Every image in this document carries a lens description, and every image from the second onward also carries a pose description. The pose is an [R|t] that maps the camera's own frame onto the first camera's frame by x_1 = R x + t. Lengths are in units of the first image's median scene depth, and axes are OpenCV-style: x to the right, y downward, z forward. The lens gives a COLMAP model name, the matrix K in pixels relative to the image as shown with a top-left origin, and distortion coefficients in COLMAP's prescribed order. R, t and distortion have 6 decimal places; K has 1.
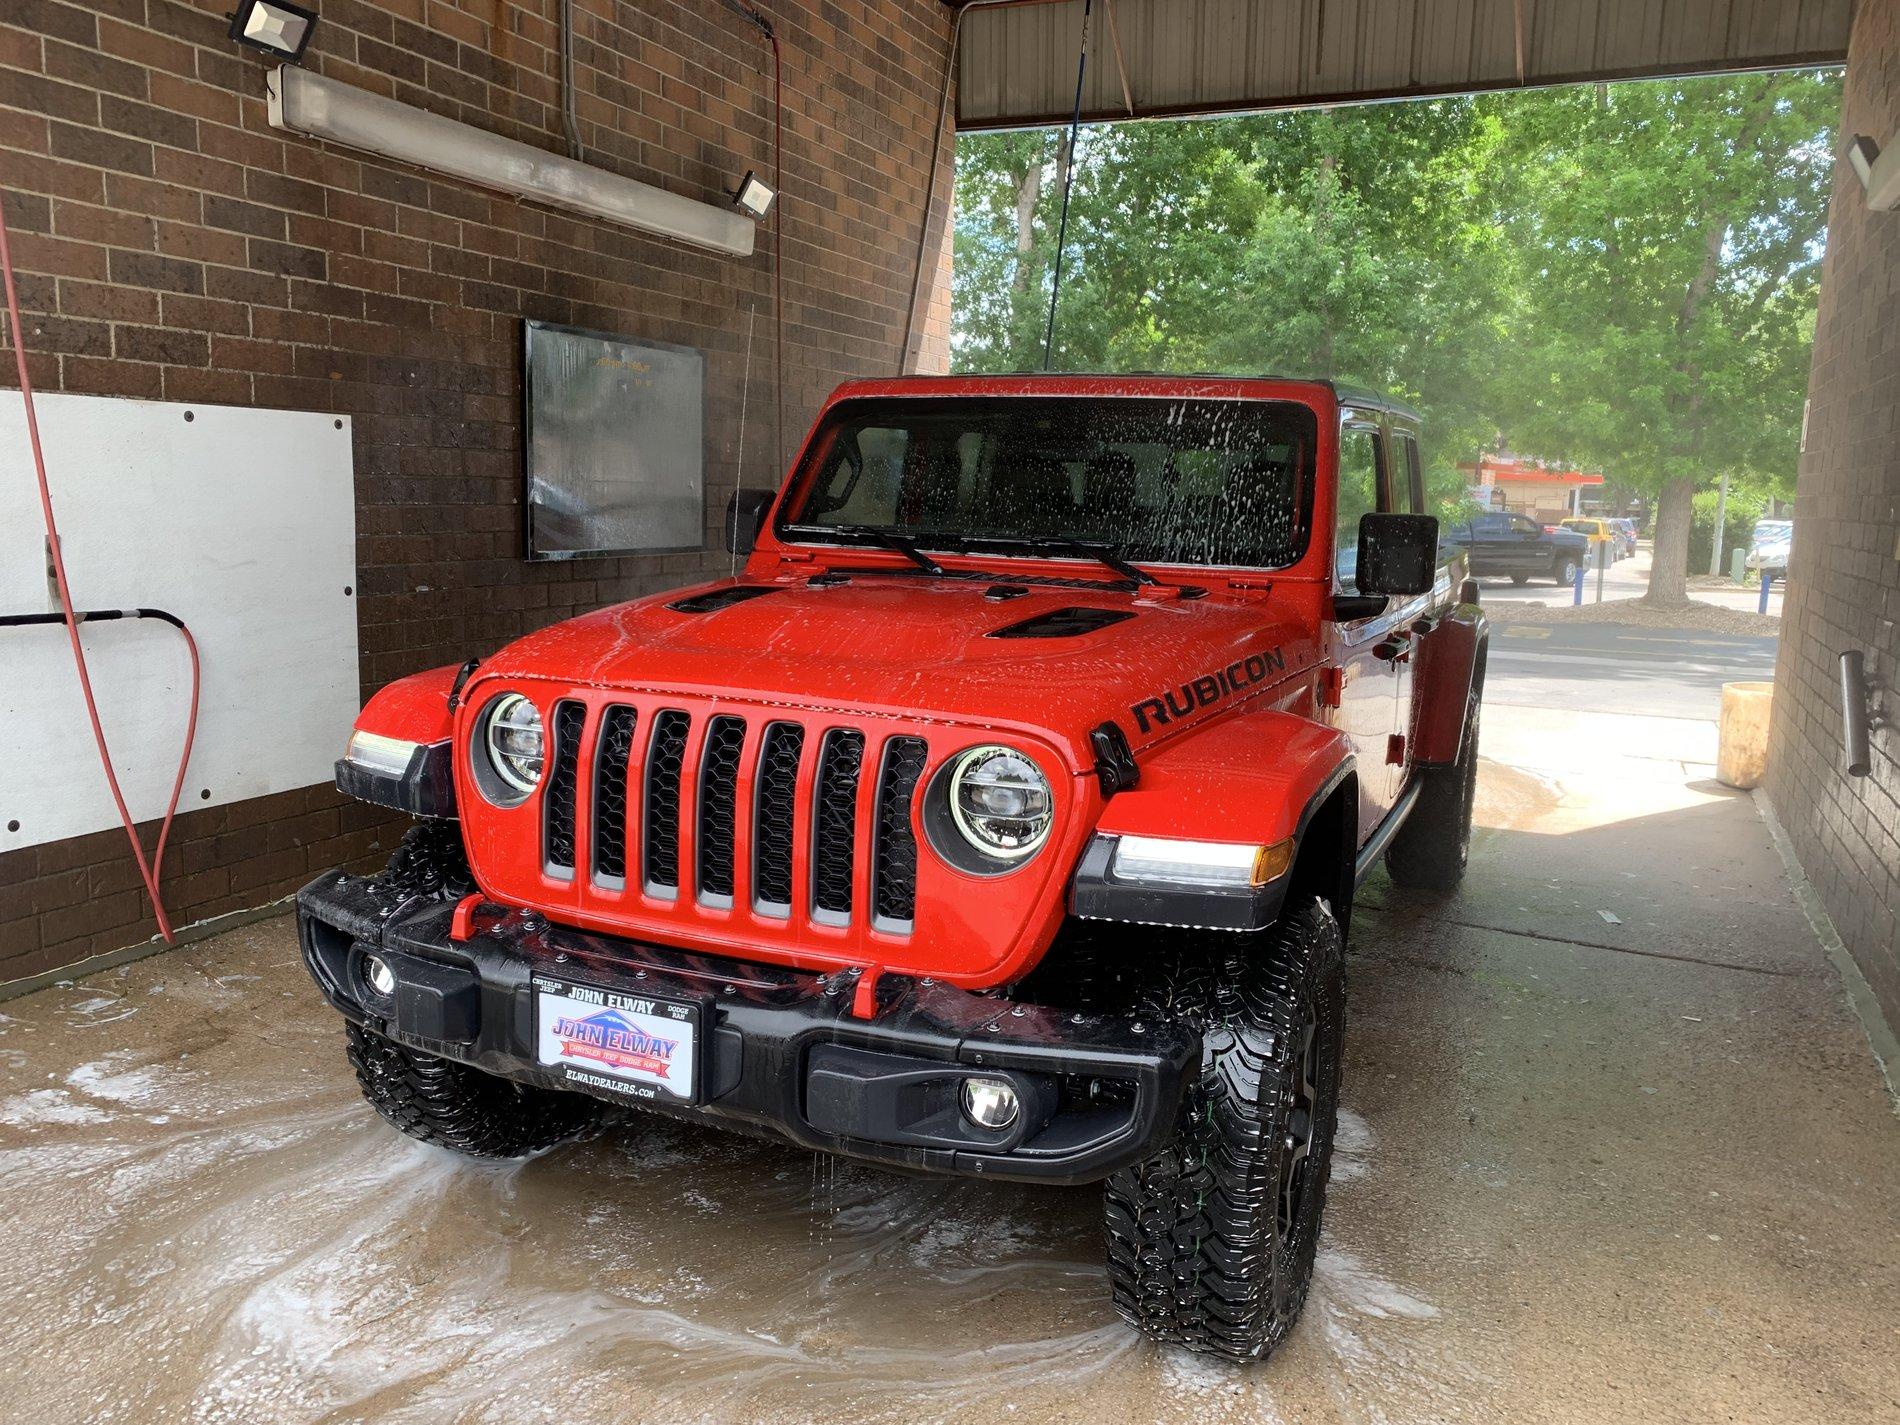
lens RADIAL K [[1476.8, 0, 1004.7], [0, 1476.8, 642.9], [0, 0, 1]] dist [0.045775, -0.059845]
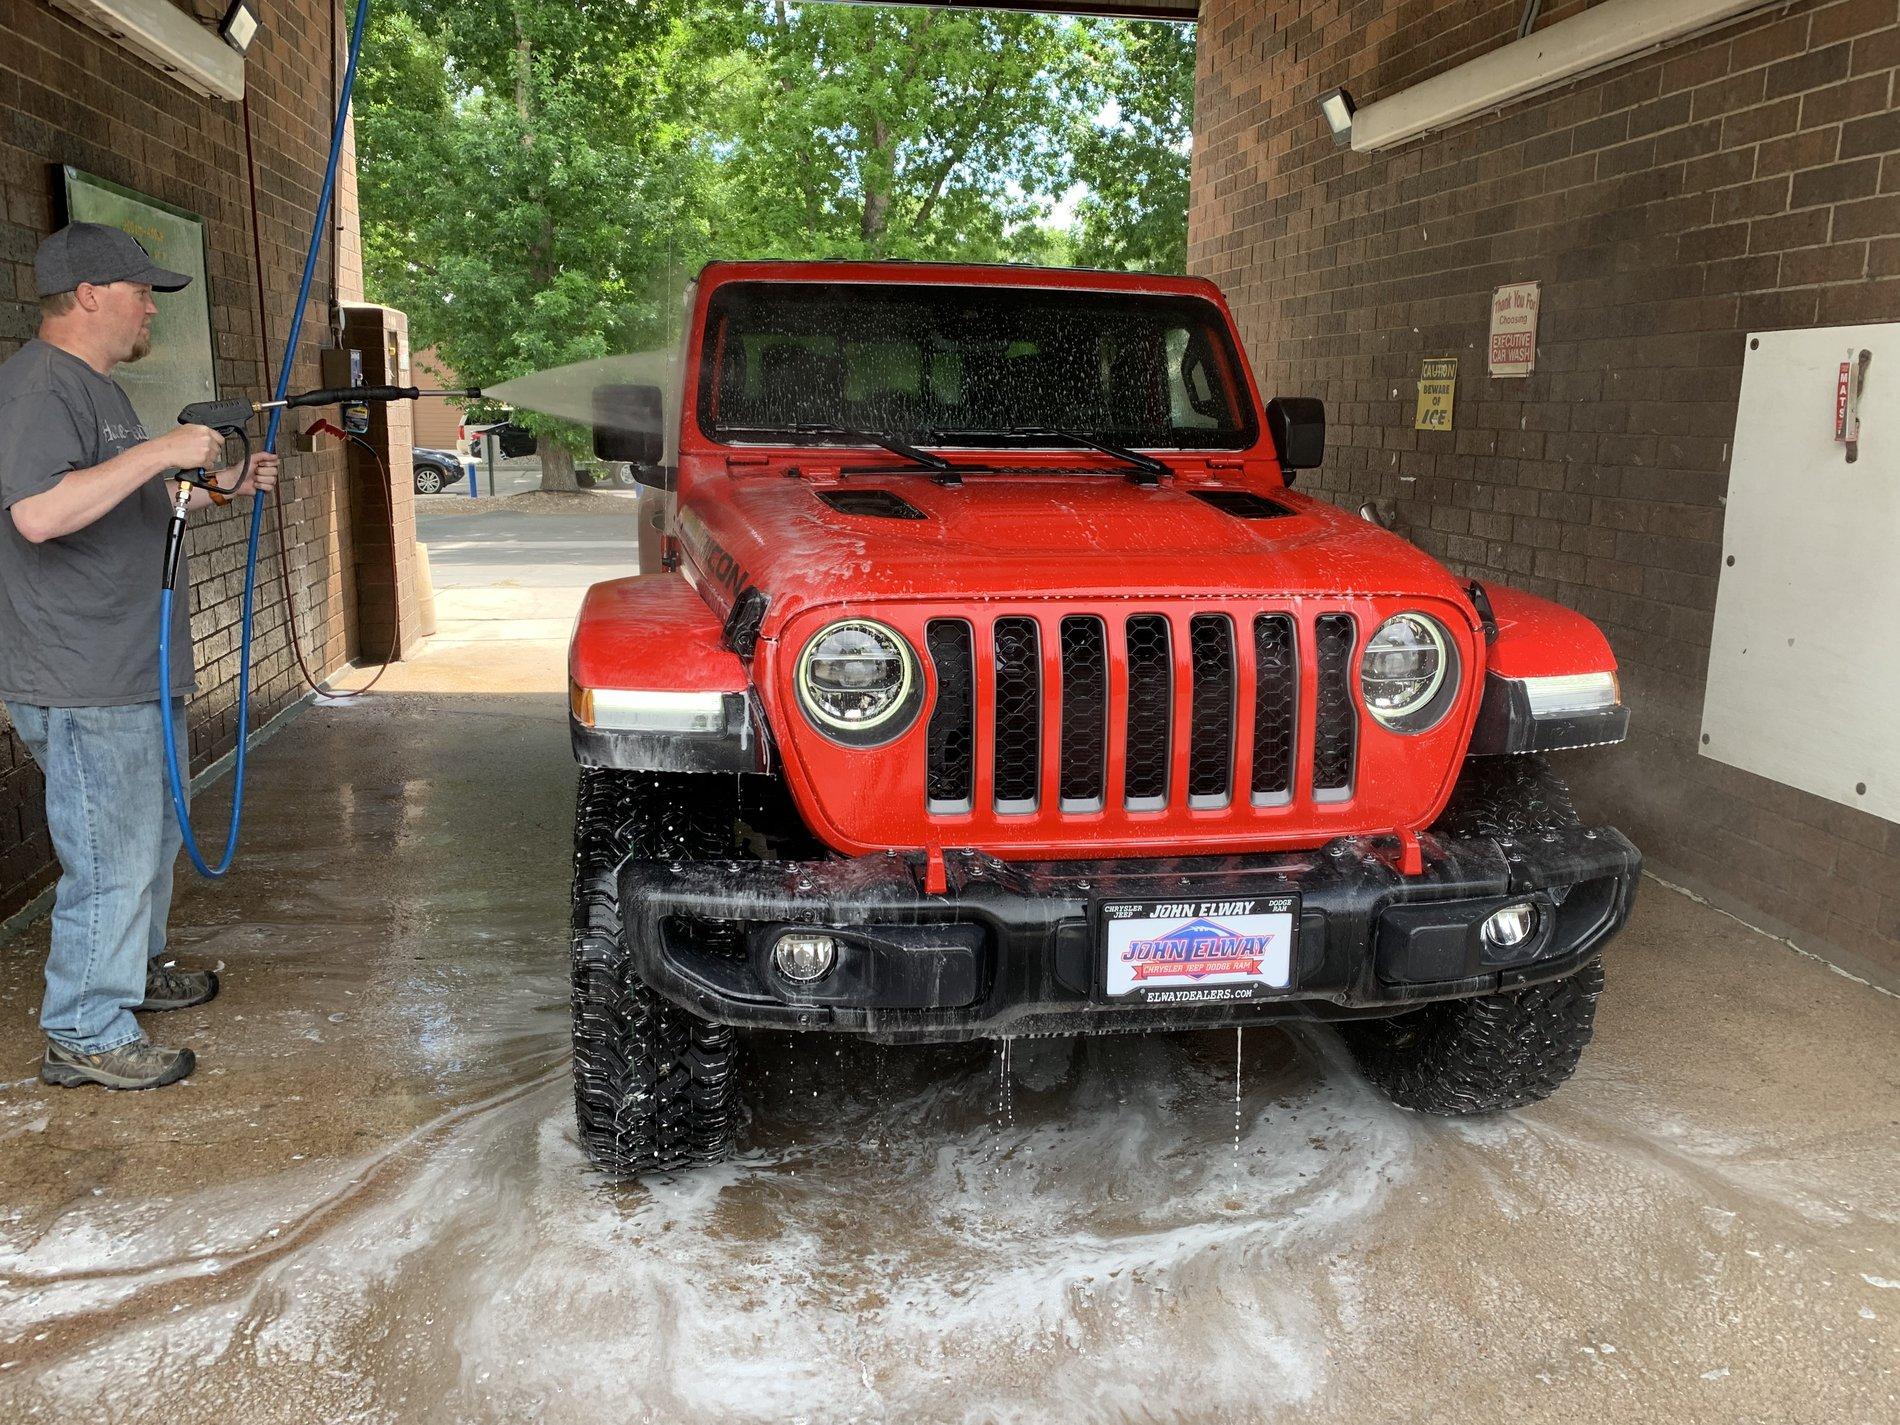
lens RADIAL K [[1468.7, 0, 944.8], [0, 1468.7, 615.4], [0, 0, 1]] dist [0.051527, 0.001381]
pose [[0.840712, -0.099301, 0.532299, -0.810097], [0.072787, 0.994843, 0.070630, -0.028151], [-0.536567, -0.020635, 0.843605, 0.251723]]
